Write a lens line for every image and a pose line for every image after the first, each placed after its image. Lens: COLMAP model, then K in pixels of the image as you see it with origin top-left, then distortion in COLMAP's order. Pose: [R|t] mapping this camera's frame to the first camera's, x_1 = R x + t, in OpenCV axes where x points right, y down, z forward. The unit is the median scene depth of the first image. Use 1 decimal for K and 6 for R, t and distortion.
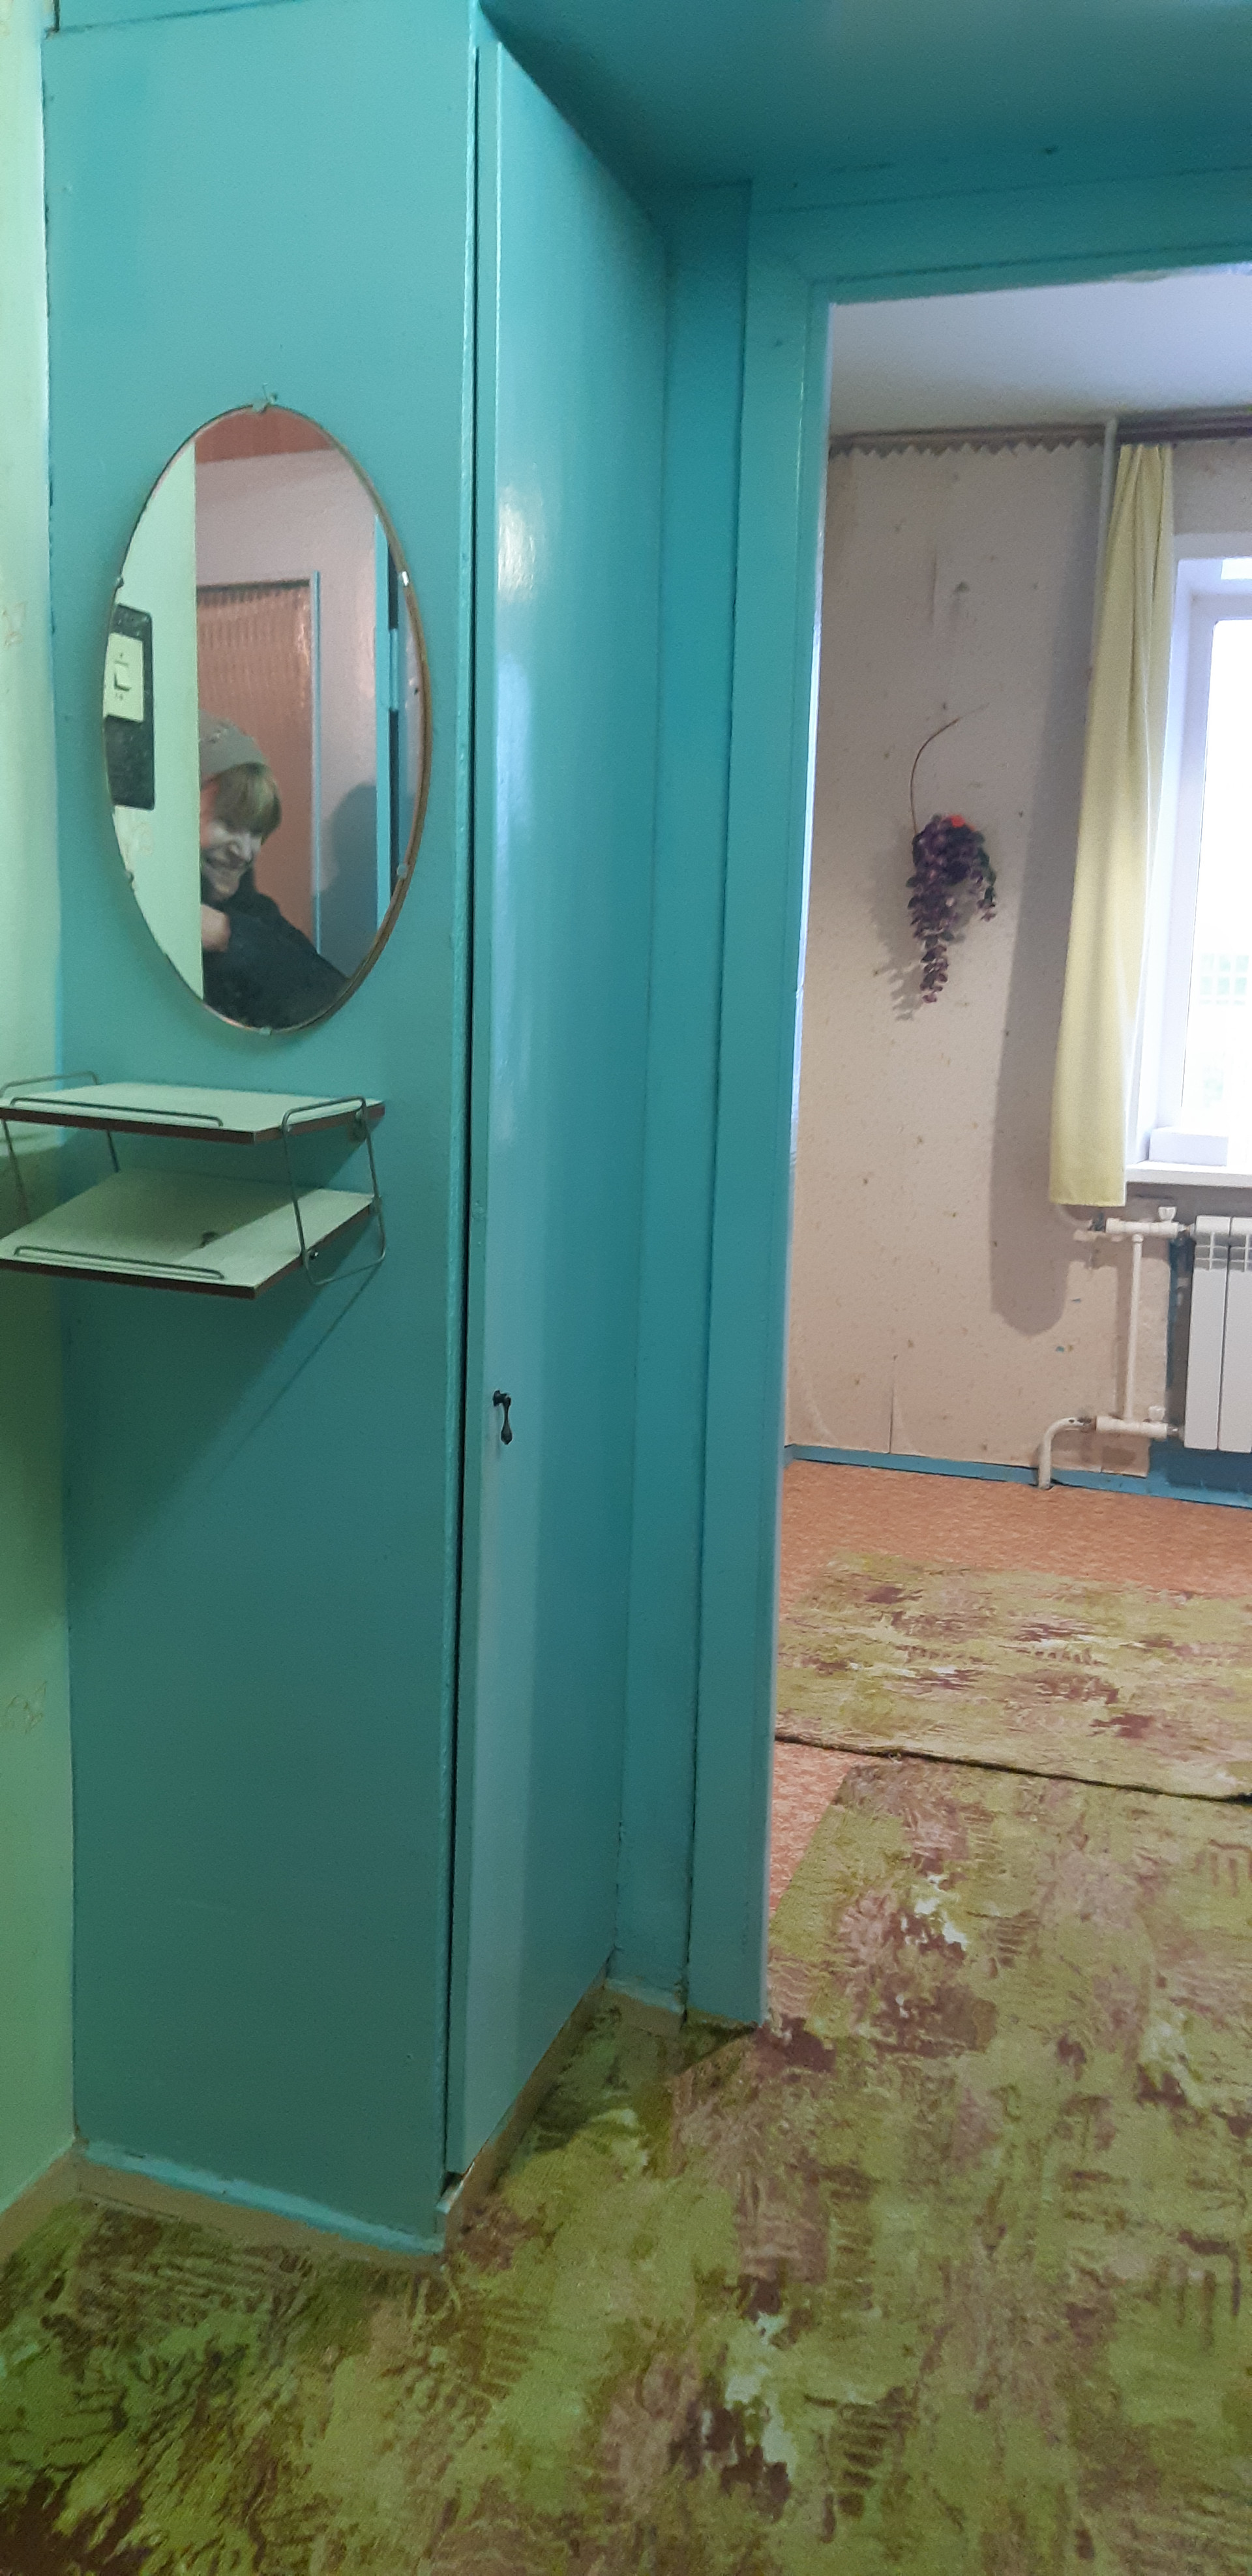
lens RADIAL K [[2021.1, 0, 626.0], [0, 2021.1, 1288.0], [0, 0, 1]] dist [0.089411, -0.147430]
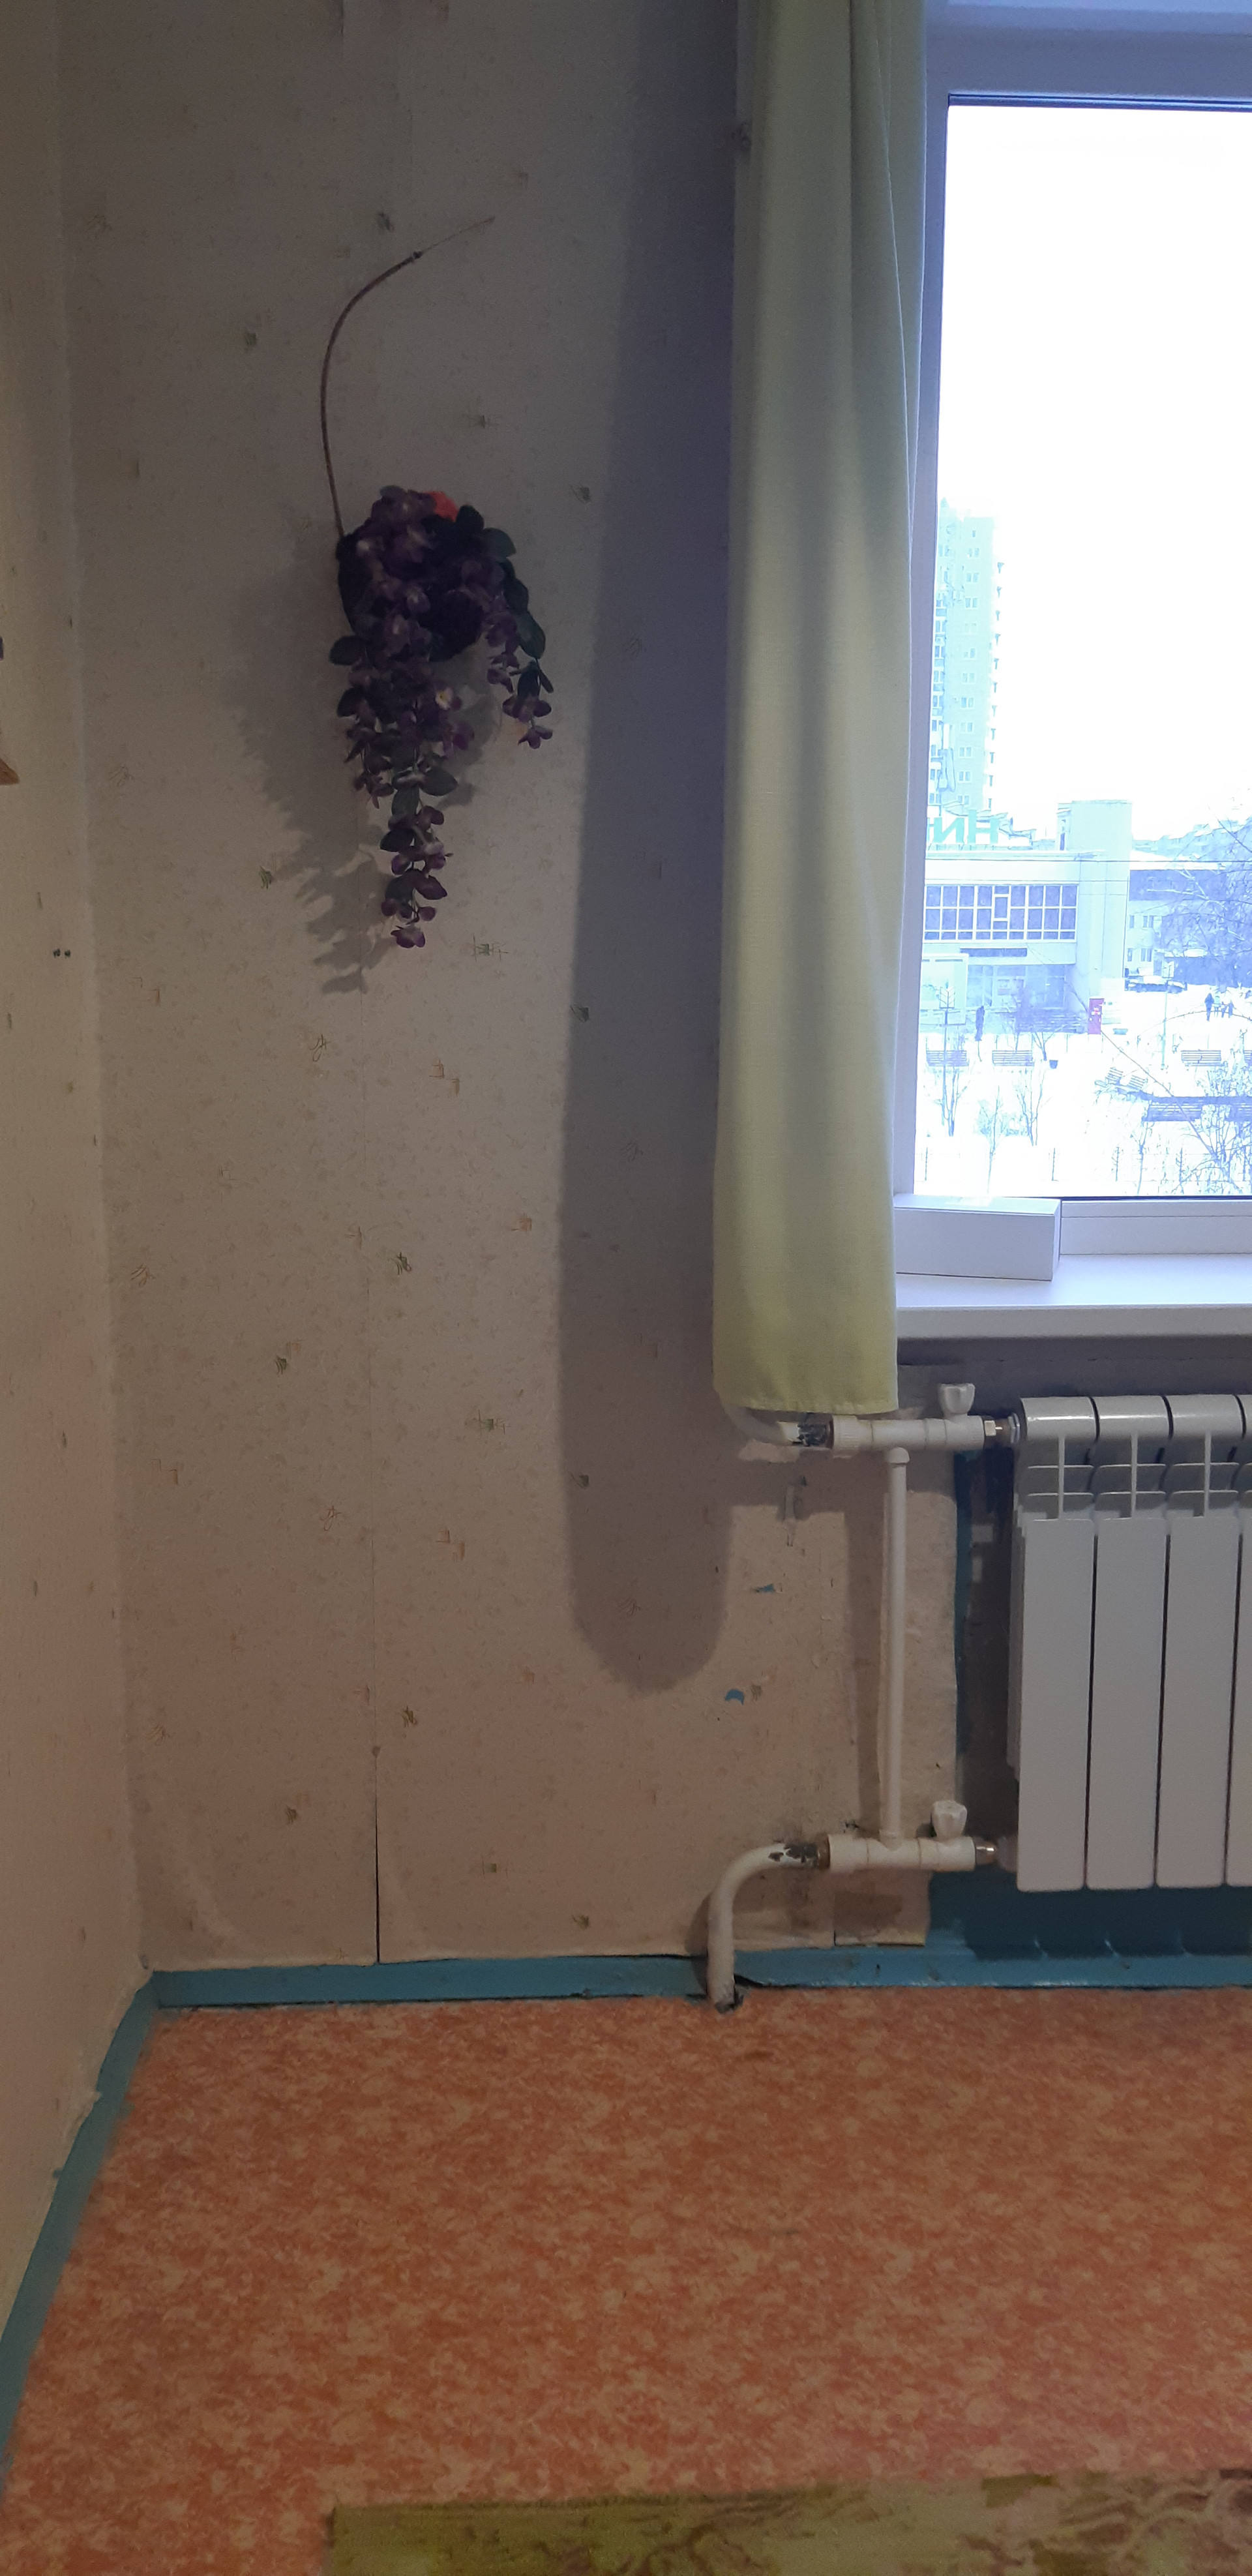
lens RADIAL K [[2021.1, 0, 626.0], [0, 2021.1, 1288.0], [0, 0, 1]] dist [0.089411, -0.147430]
pose [[0.939218, -0.082659, 0.333222, 0.046184], [0.075495, 0.996552, 0.034413, -0.080755], [-0.334918, -0.007165, 0.942220, 0.584339]]
